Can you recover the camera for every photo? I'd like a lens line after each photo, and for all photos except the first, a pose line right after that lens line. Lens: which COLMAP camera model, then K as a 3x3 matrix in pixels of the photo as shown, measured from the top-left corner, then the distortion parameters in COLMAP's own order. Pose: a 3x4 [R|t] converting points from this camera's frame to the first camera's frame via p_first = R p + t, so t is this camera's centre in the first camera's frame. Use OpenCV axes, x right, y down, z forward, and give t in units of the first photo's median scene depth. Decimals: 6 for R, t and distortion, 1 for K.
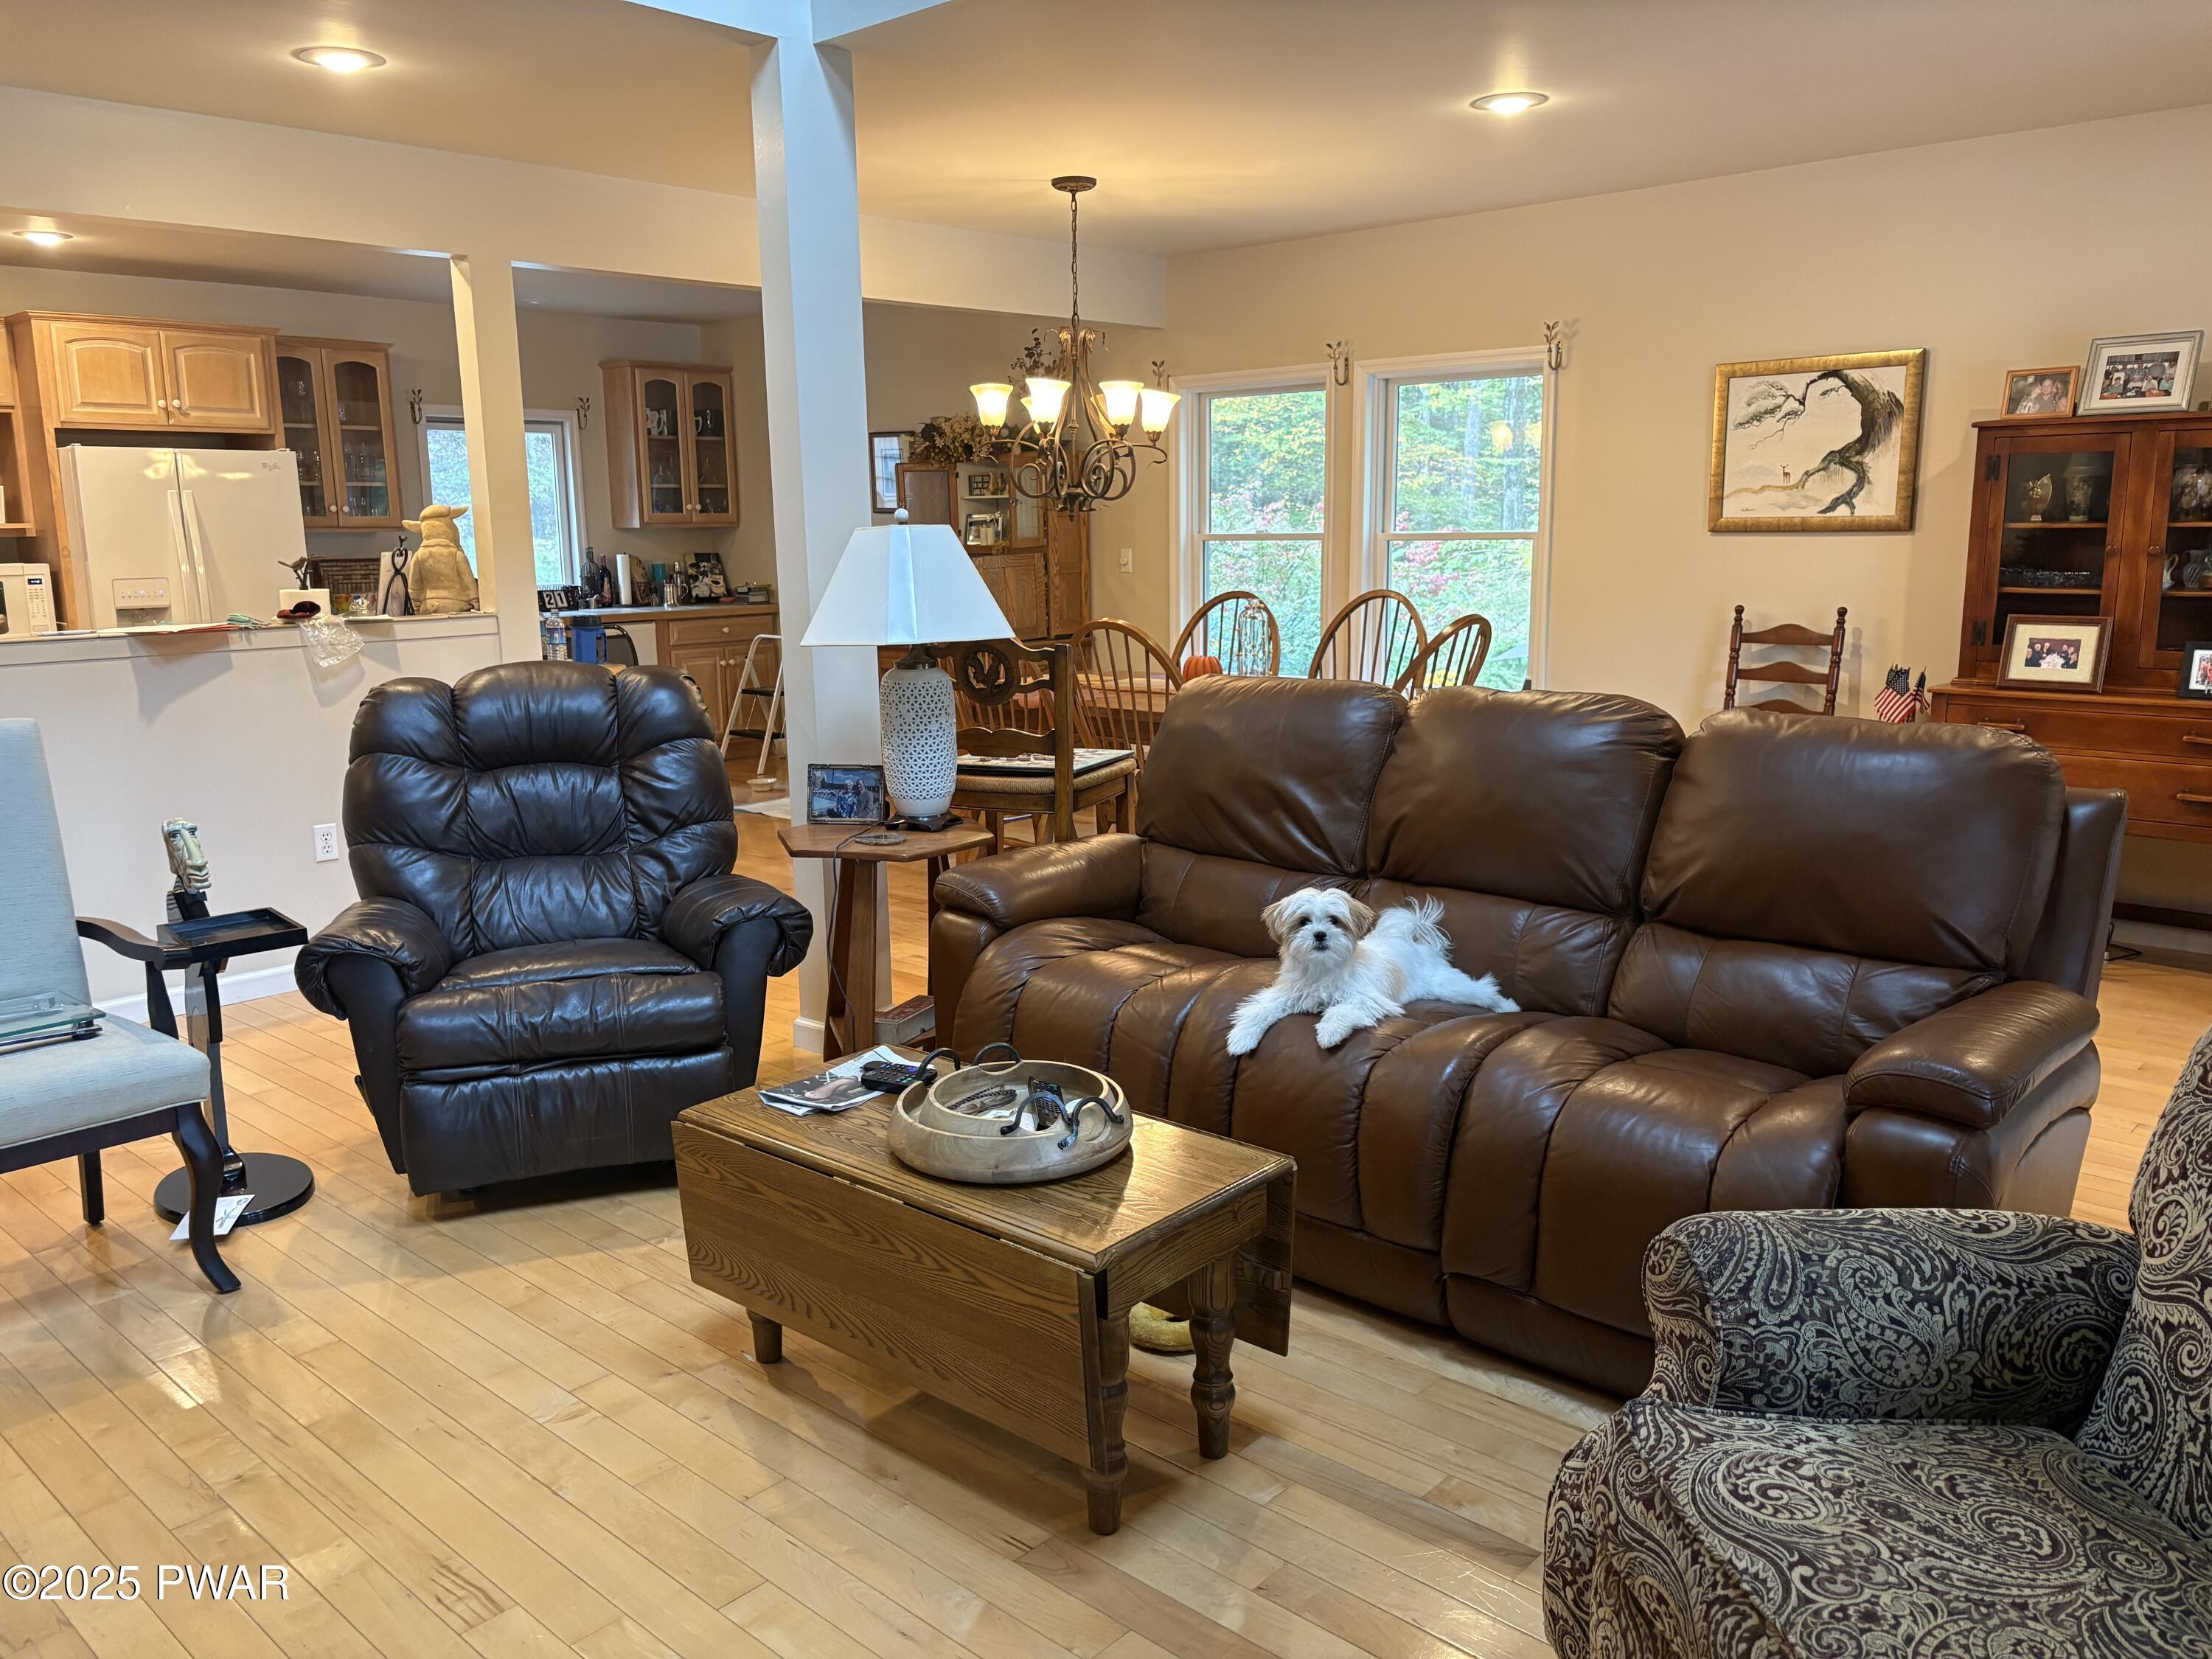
lens RADIAL K [[1673.0, 0, 1119.5], [0, 1673.0, 828.4], [0, 0, 1]] dist [0.067512, -0.098314]
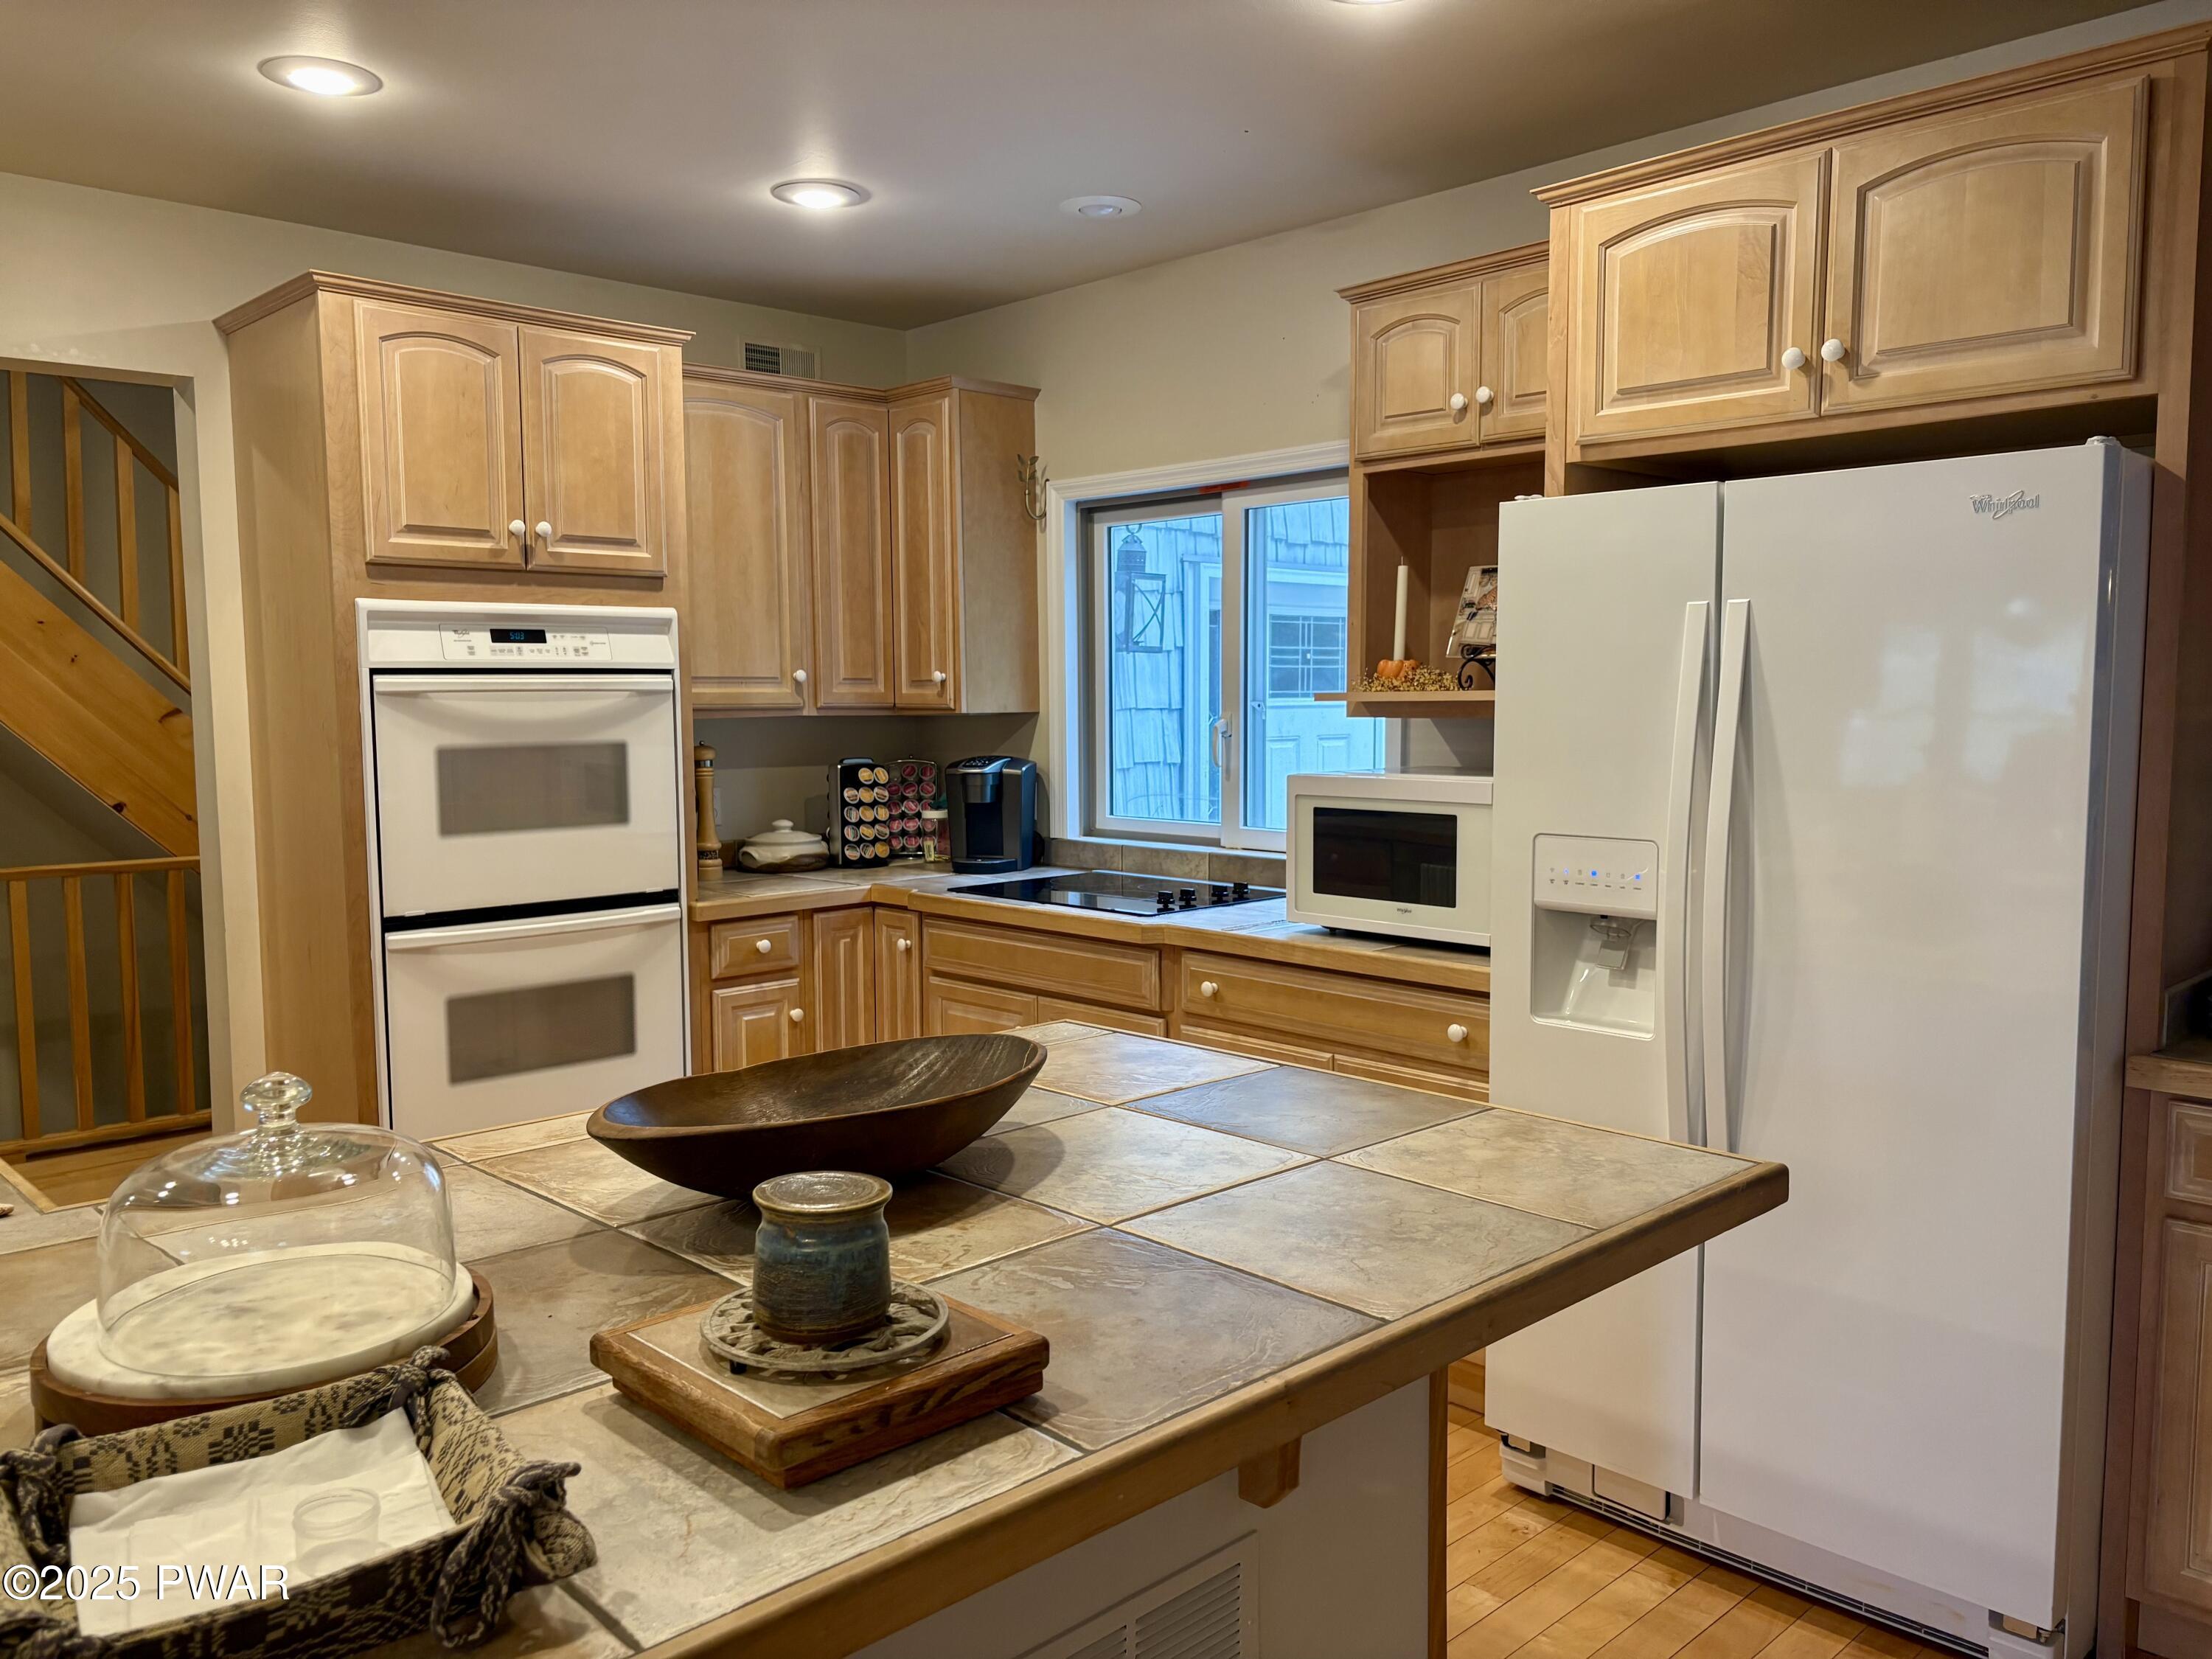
lens RADIAL K [[1670.6, 0, 1106.0], [0, 1670.6, 829.5], [0, 0, 1]] dist [0.044874, -0.050601]
pose [[-0.072455, 0.095991, -0.992742, -0.361091], [-0.170896, 0.979442, 0.107178, -0.309599], [0.982621, 0.177421, -0.054561, 1.655360]]
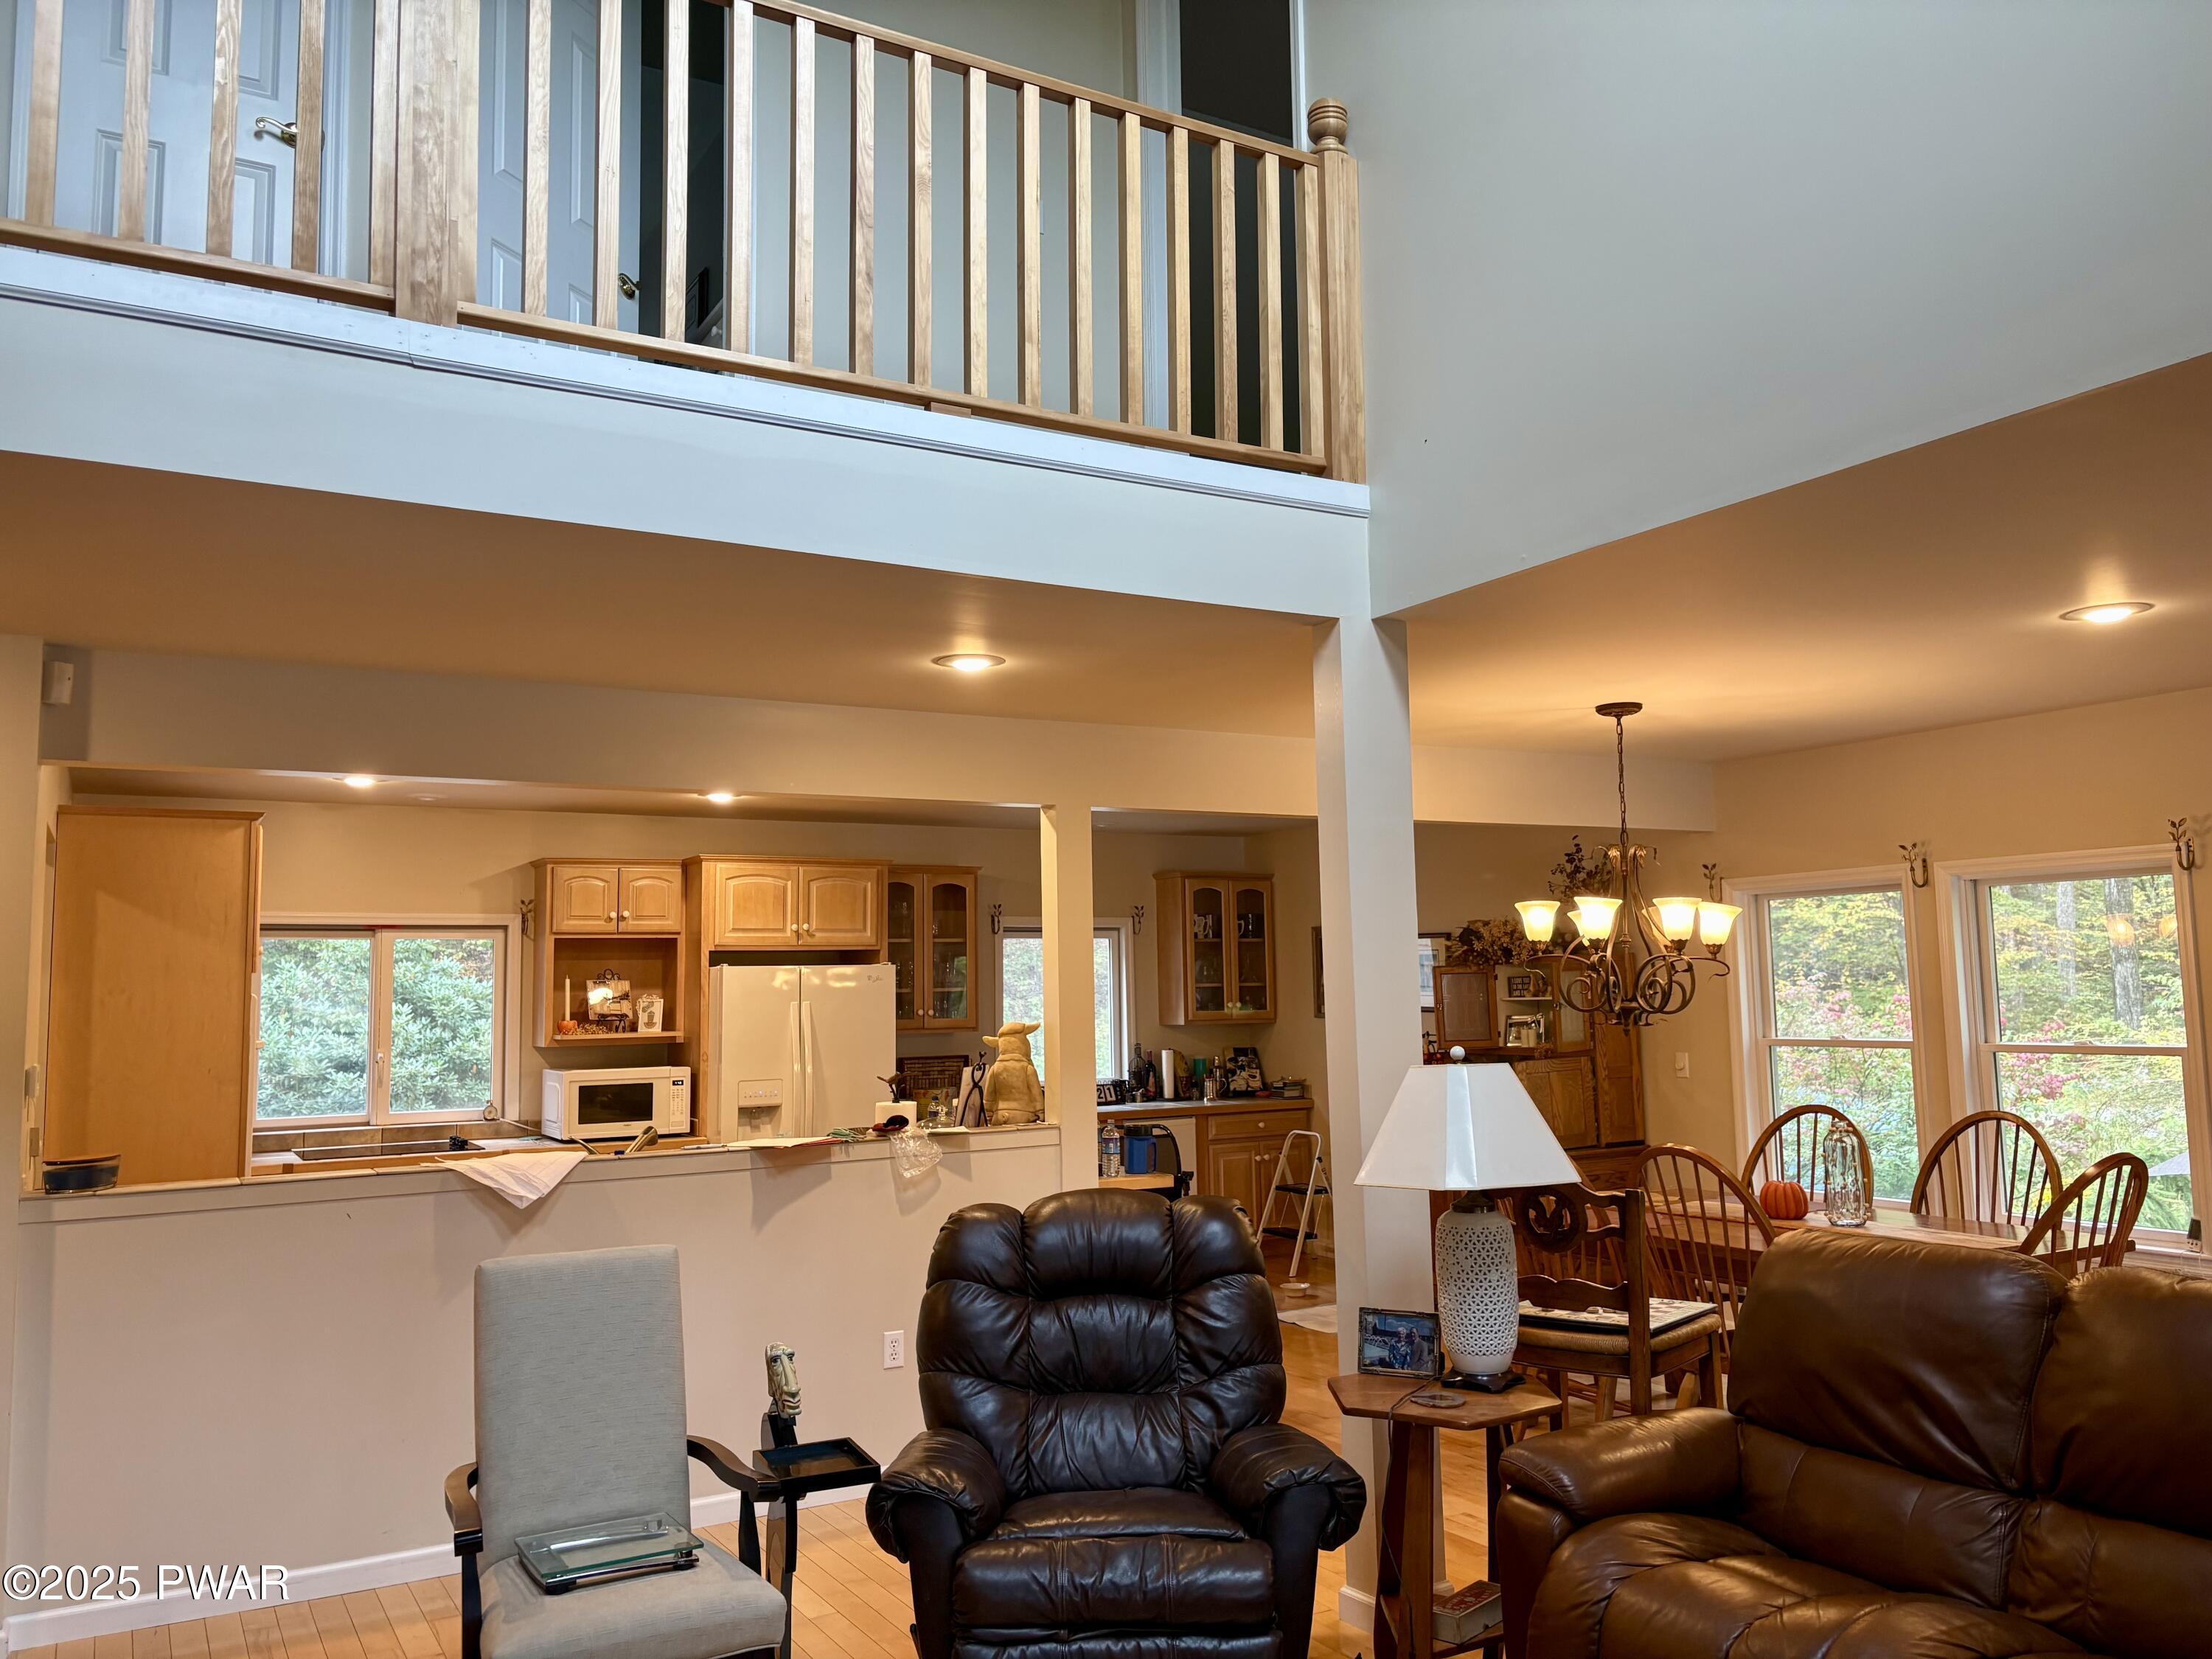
lens RADIAL K [[1670.6, 0, 1106.0], [0, 1670.6, 829.5], [0, 0, 1]] dist [0.044874, -0.050601]
pose [[0.951245, -0.036845, -0.306227, -0.018825], [-0.048588, 0.962542, -0.266743, -0.037623], [0.304585, 0.268617, 0.913823, 0.001955]]
